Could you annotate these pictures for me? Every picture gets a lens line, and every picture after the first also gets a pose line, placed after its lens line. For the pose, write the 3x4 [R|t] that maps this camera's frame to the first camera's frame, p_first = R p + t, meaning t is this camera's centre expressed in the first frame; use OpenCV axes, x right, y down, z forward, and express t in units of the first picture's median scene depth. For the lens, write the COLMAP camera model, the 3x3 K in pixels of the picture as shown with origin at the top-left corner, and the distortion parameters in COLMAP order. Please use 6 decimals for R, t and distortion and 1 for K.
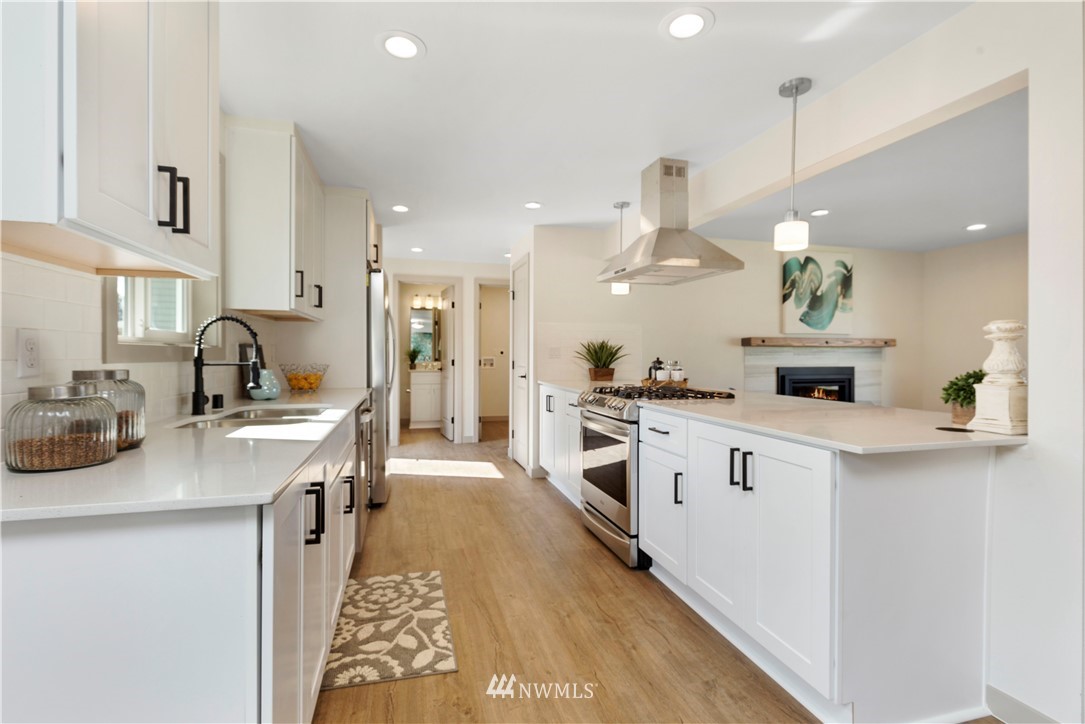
lens RADIAL K [[490.9, 0, 534.2], [0, 490.9, 357.8], [0, 0, 1]] dist [0.001057, -0.000034]
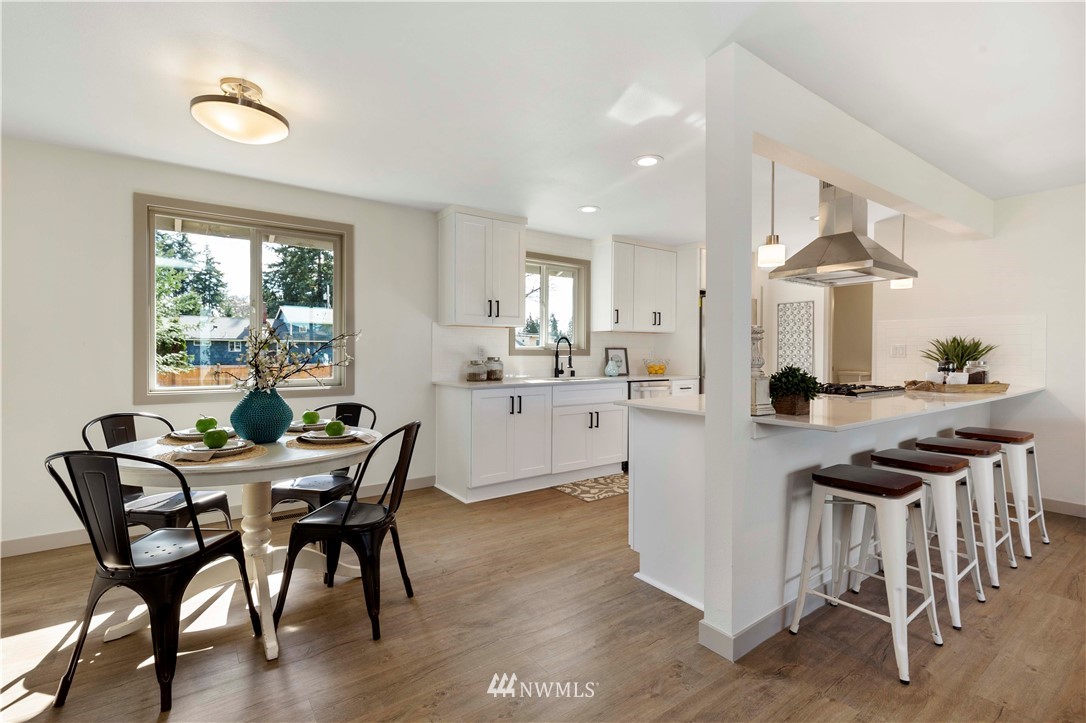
lens RADIAL K [[491.4, 0, 534.7], [0, 491.4, 357.3], [0, 0, 1]] dist [0.001057, -0.000034]
pose [[0.353979, 0.007666, -0.935222, 1.373405], [-0.008287, 0.999953, 0.005060, 0.002613], [0.935217, 0.005959, 0.354026, 0.022584]]
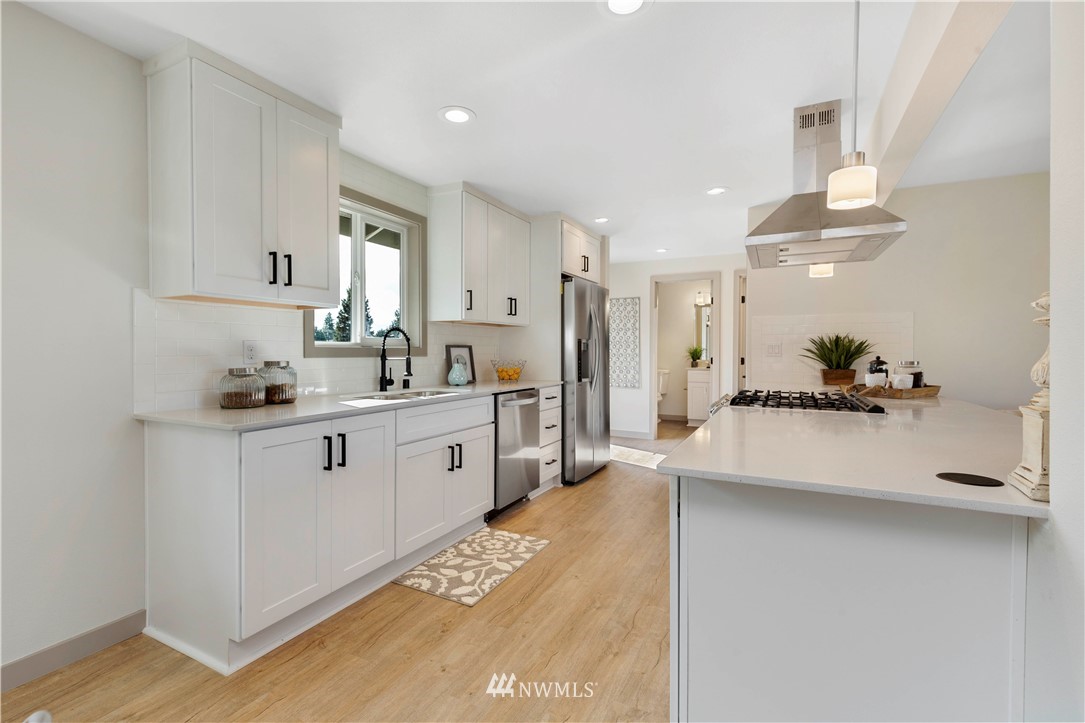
lens RADIAL K [[487.9, 0, 533.1], [0, 487.9, 358.6], [0, 0, 1]] dist [0.003237, 0.000059]
pose [[0.739991, 0.007313, -0.672578, 0.620966], [-0.003241, 0.999968, 0.007306, -0.001204], [0.672609, -0.003226, 0.739991, 0.149729]]
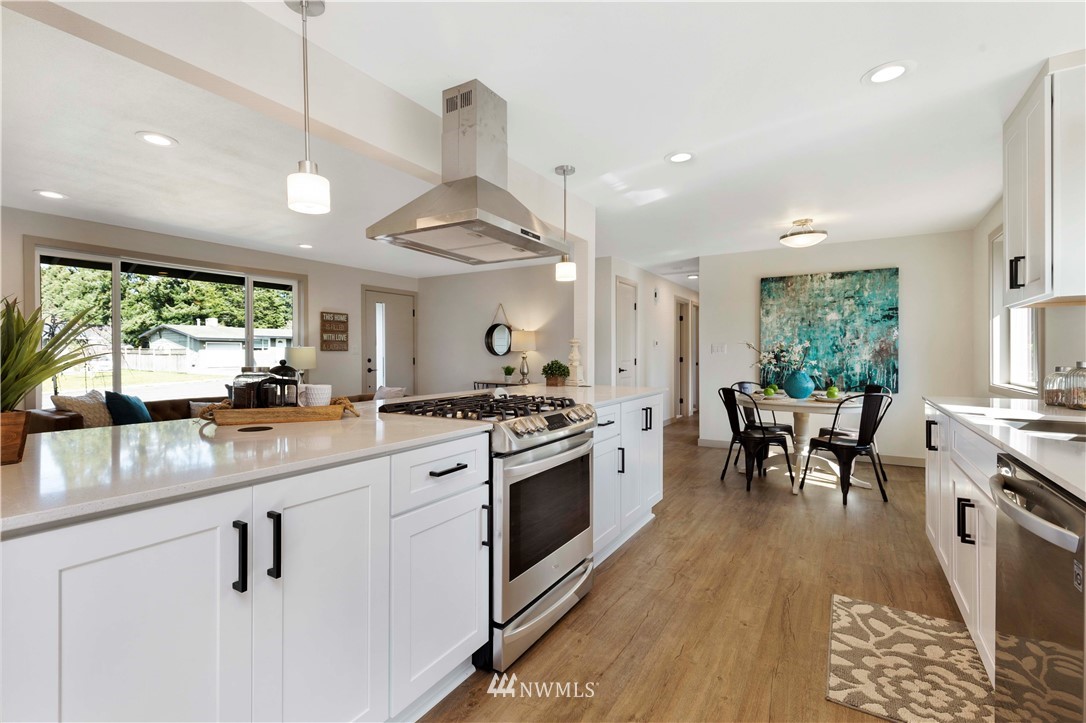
lens RADIAL K [[496.0, 0, 534.9], [0, 496.0, 355.4], [0, 0, 1]] dist [0.008851, -0.000016]
pose [[-0.682068, -0.005958, 0.731264, -0.459731], [0.004134, 0.999919, 0.012002, -0.014846], [-0.731277, 0.011209, -0.681989, 1.952484]]
